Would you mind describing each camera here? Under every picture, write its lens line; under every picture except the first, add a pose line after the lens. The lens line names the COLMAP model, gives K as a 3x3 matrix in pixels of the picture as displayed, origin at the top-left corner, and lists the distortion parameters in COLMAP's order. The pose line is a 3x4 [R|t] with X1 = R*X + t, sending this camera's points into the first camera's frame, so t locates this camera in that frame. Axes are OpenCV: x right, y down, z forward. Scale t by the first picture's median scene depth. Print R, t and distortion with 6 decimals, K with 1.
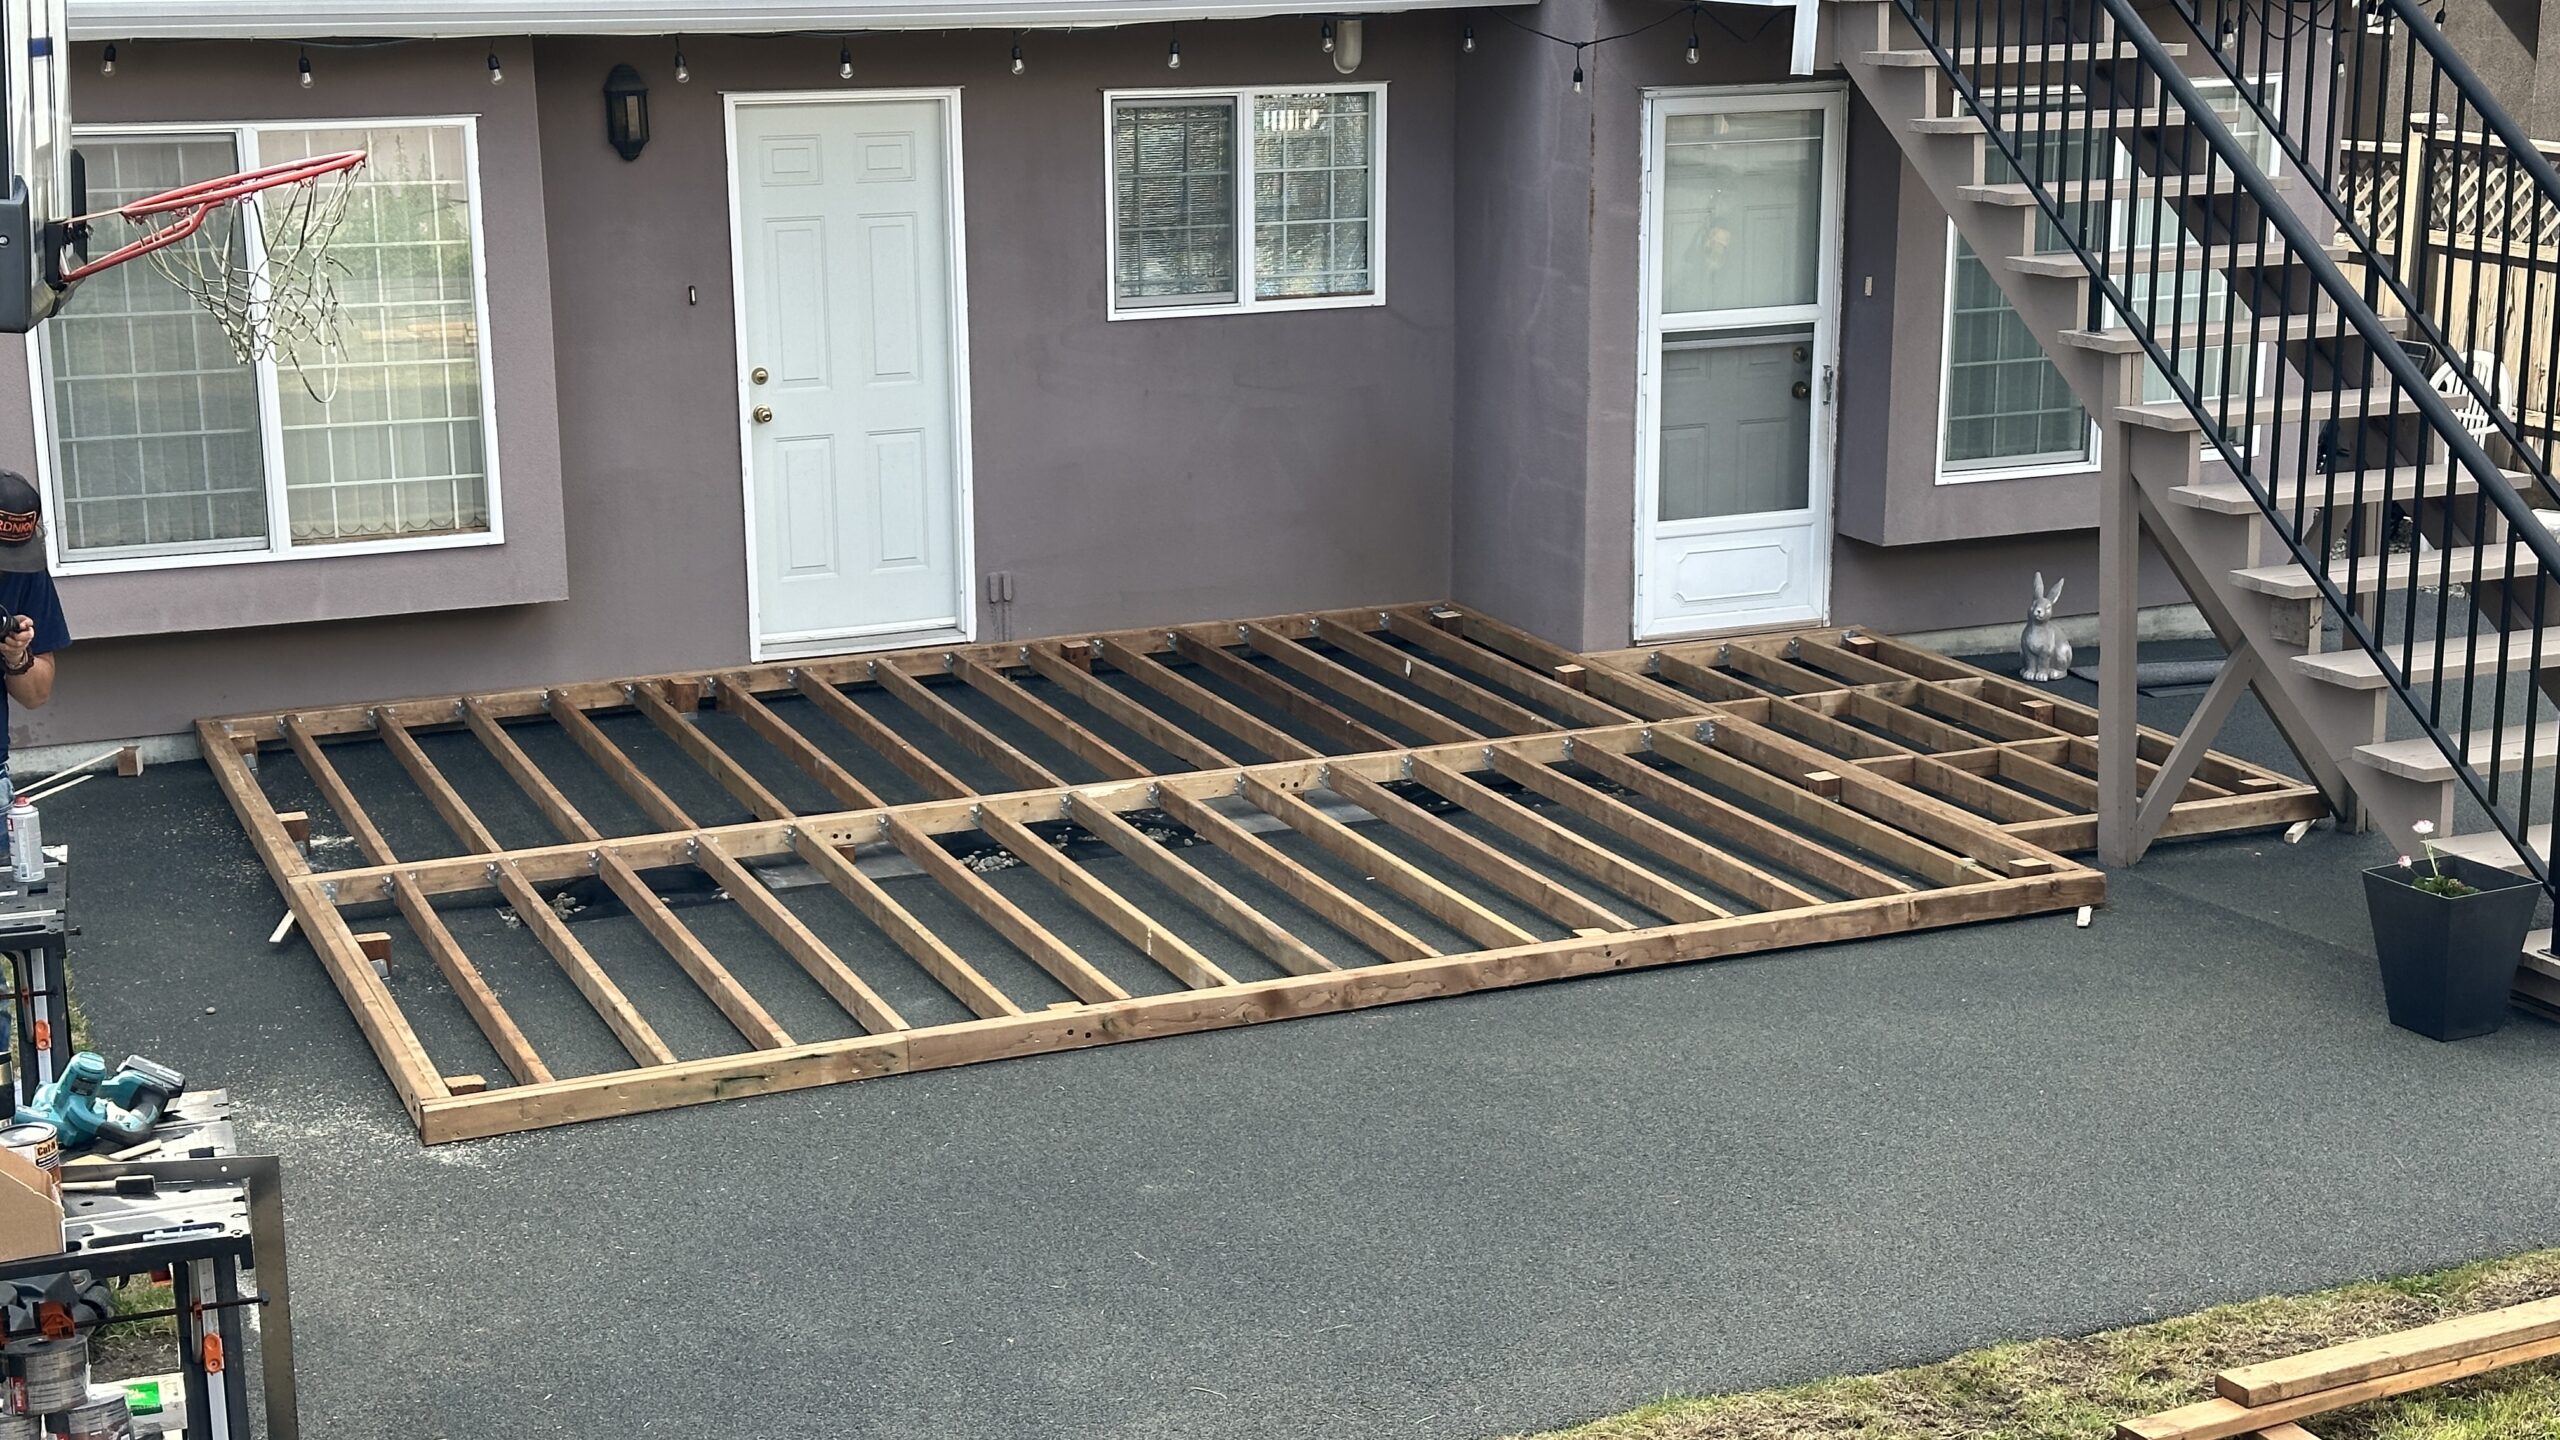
lens RADIAL K [[3650.2, 0, 1272.9], [0, 3650.2, 635.7], [0, 0, 1]] dist [0.164222, 0.014087]
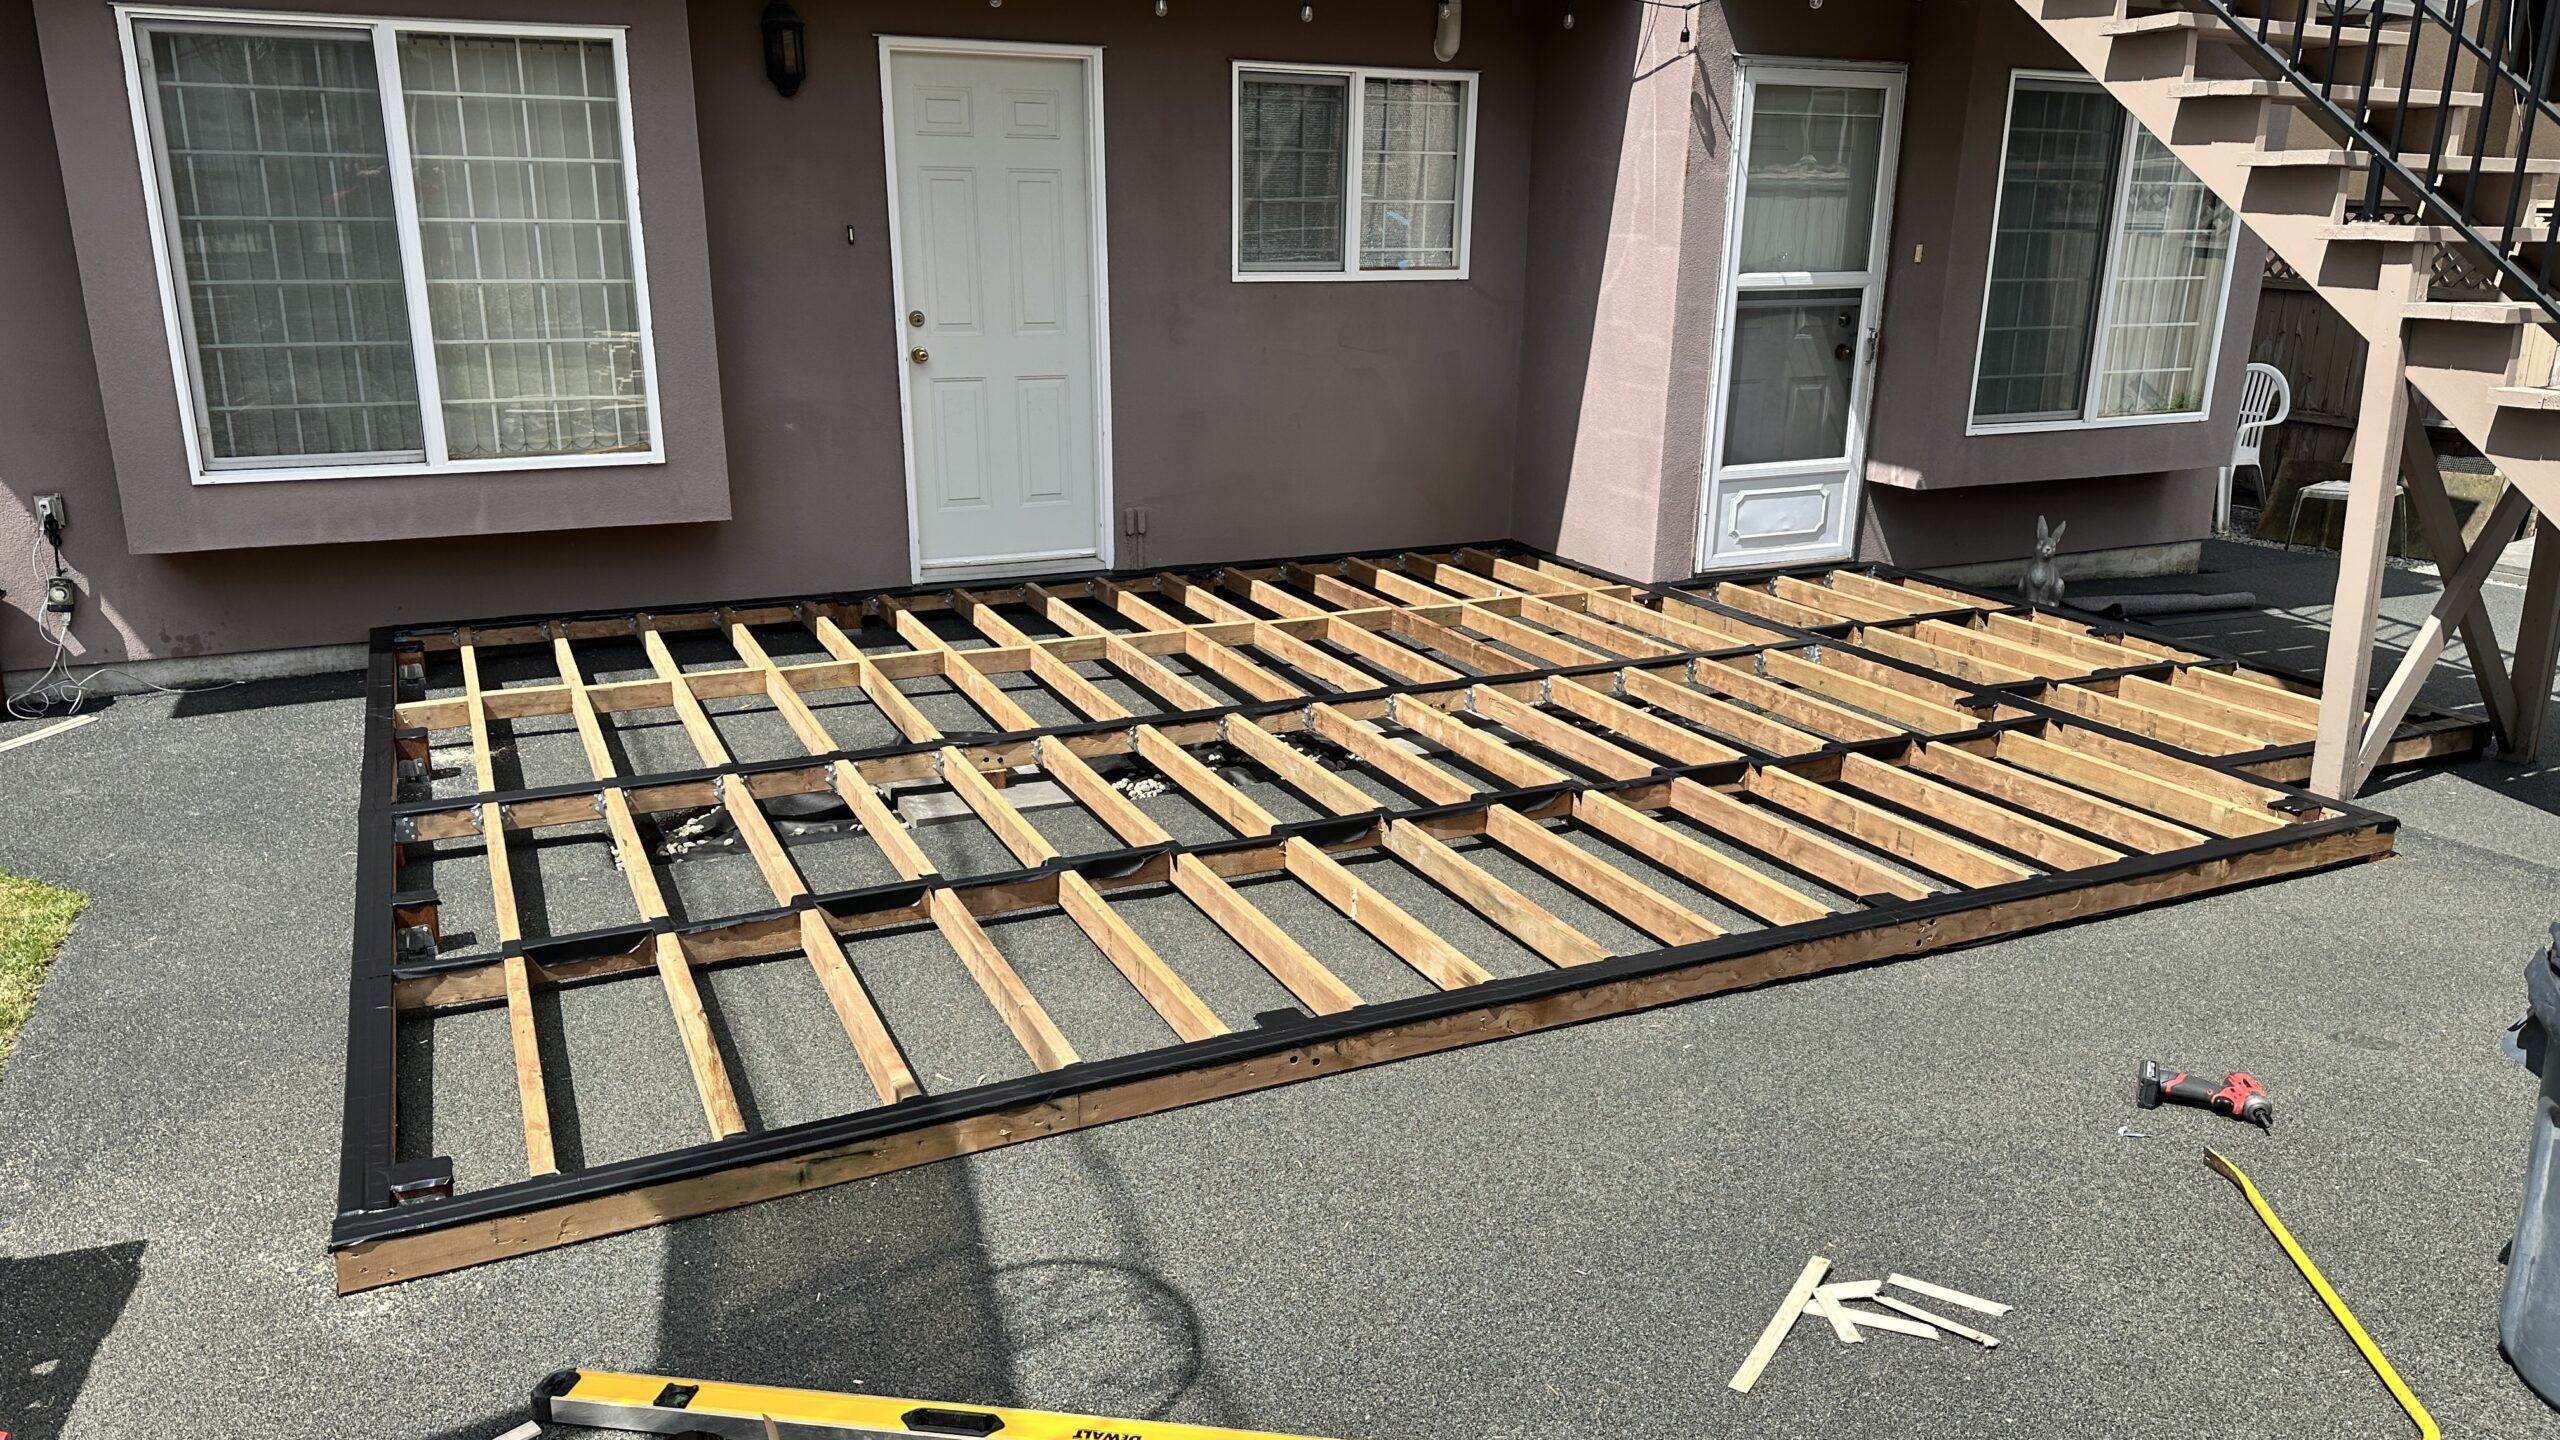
lens RADIAL K [[1794.1, 0, 1280.0], [0, 1794.1, 720.0], [0, 0, 1]] dist [0.103446, -0.156827]
pose [[0.999318, 0.006700, 0.036323, -0.051646], [-0.009175, 0.997614, 0.068421, 0.010177], [-0.035778, -0.068707, 0.996995, 0.459025]]
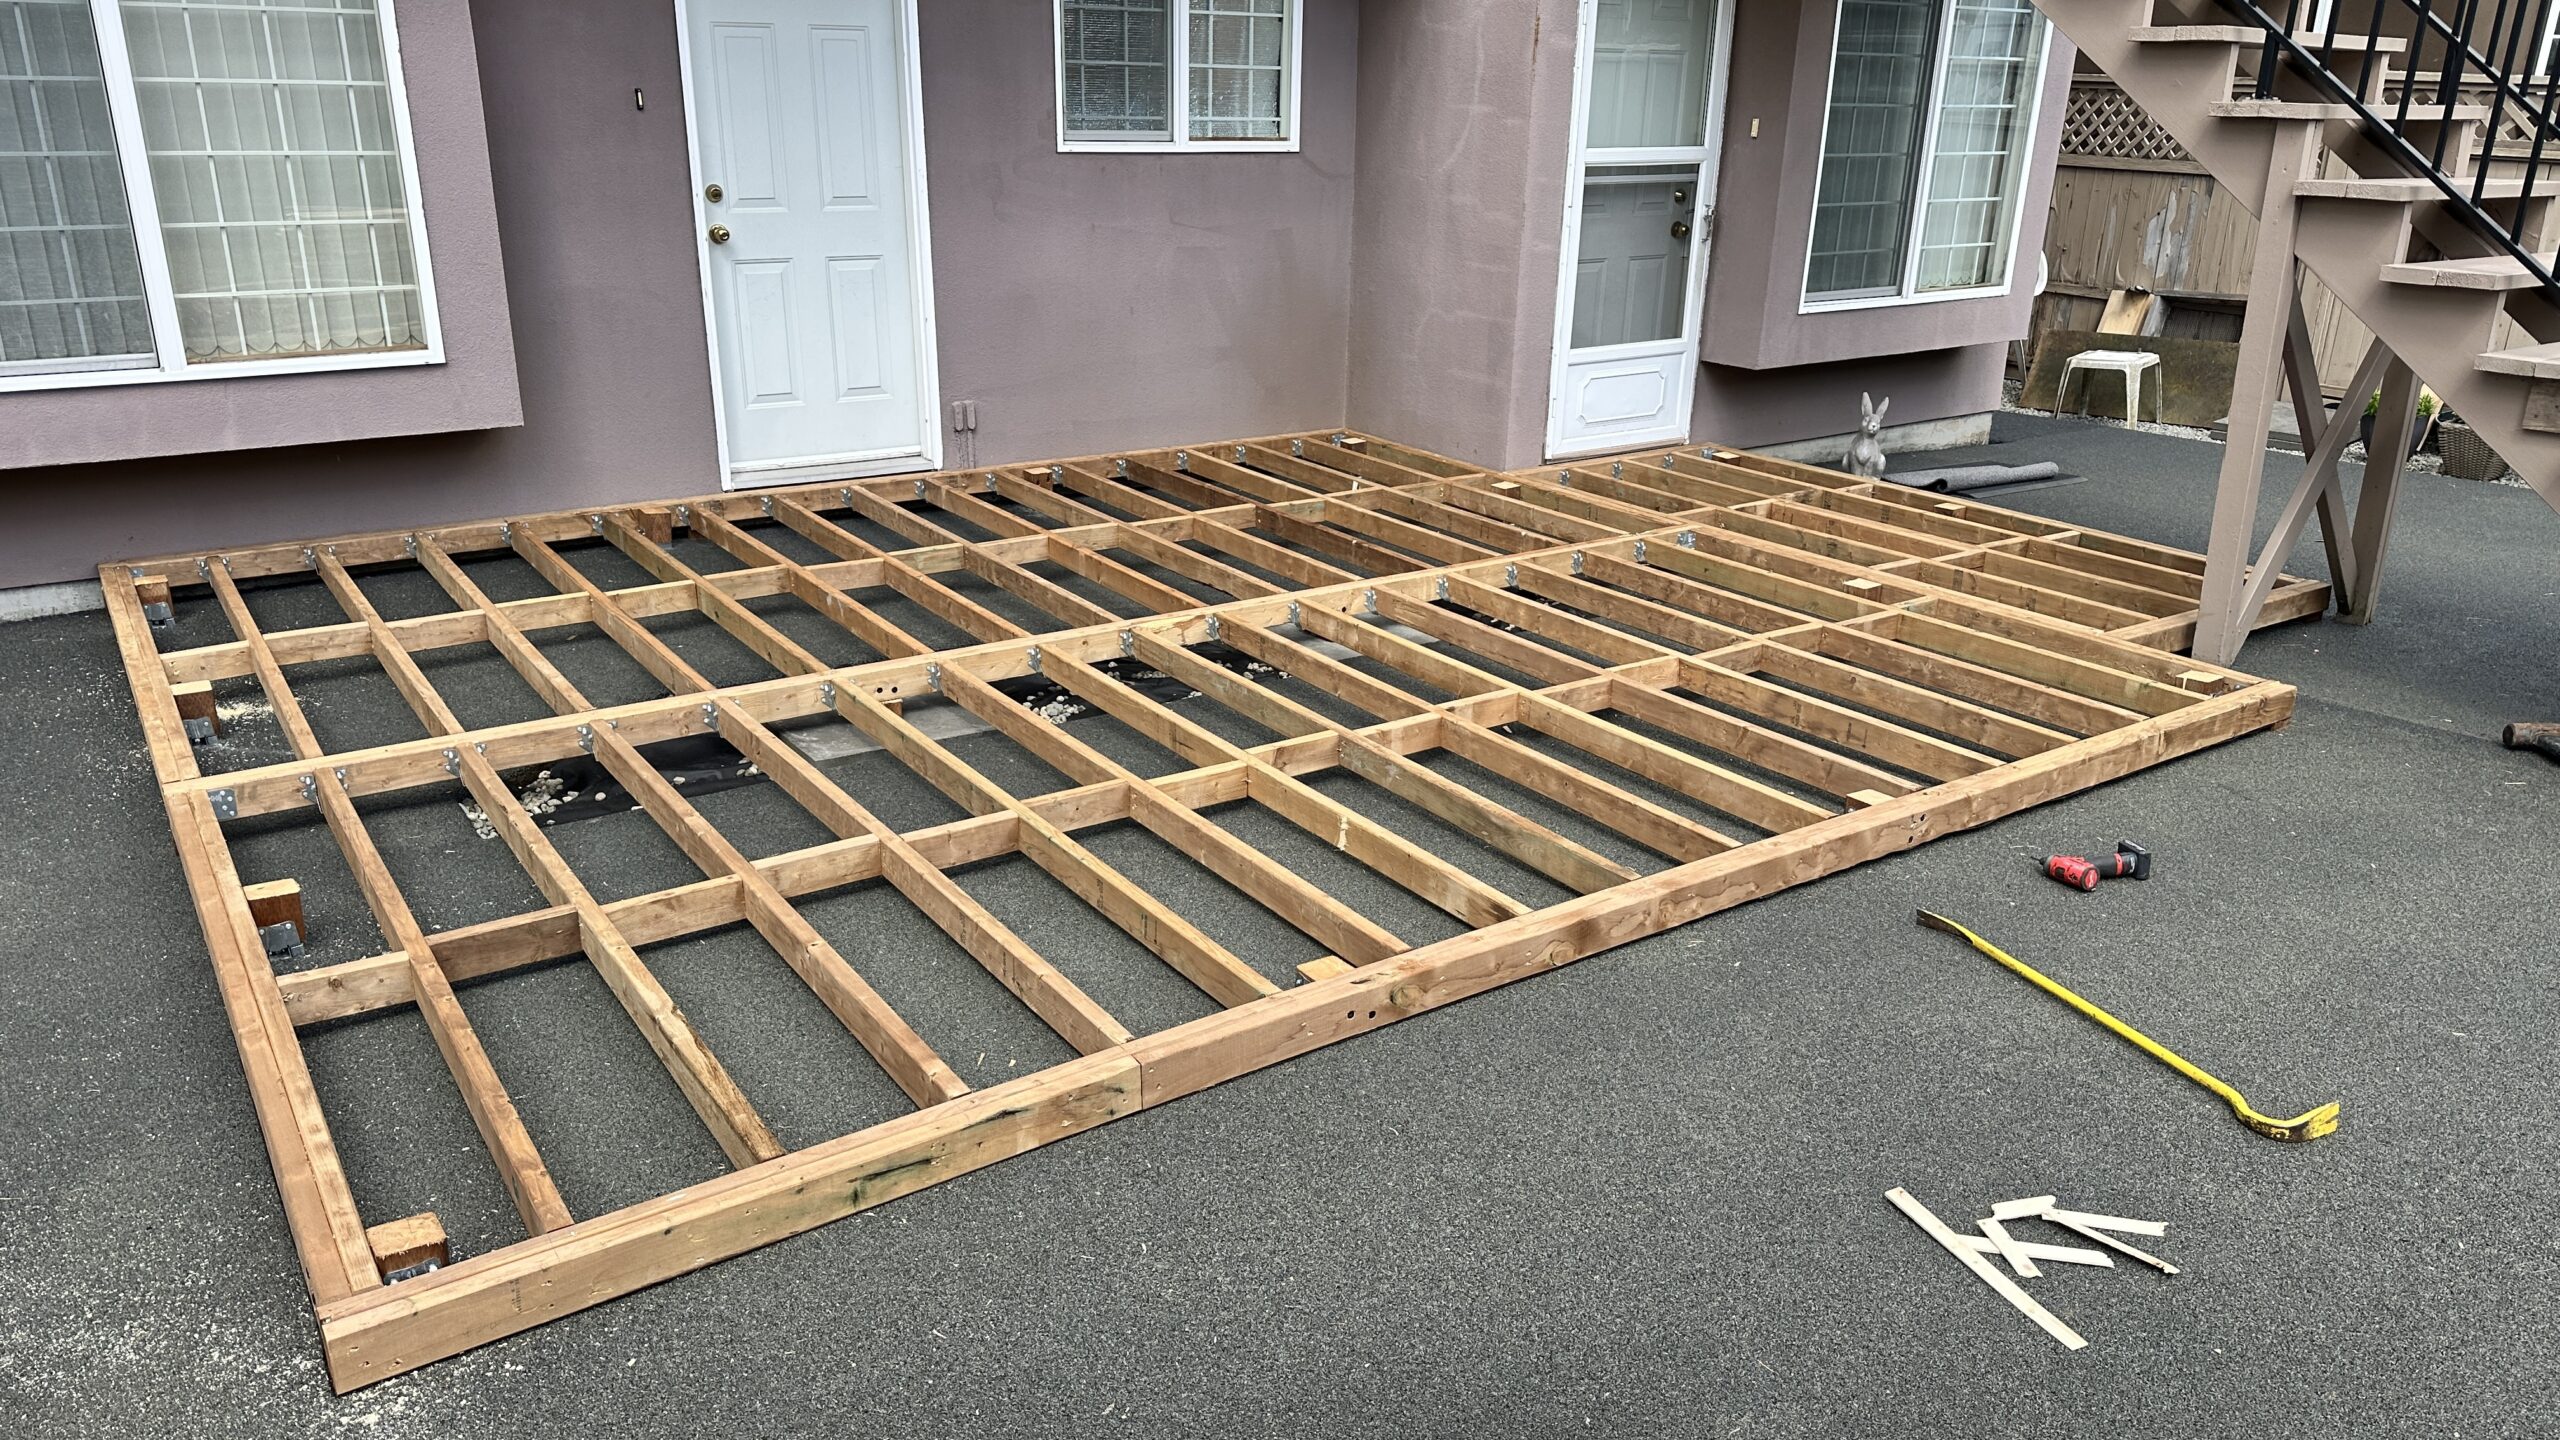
lens RADIAL K [[1794.1, 0, 1280.0], [0, 1794.1, 720.0], [0, 0, 1]] dist [0.103446, -0.156827]
pose [[0.979172, -0.043558, 0.198305, -0.095915], [0.016751, 0.990718, 0.134900, 0.005101], [-0.202340, -0.128768, 0.970813, 0.488413]]
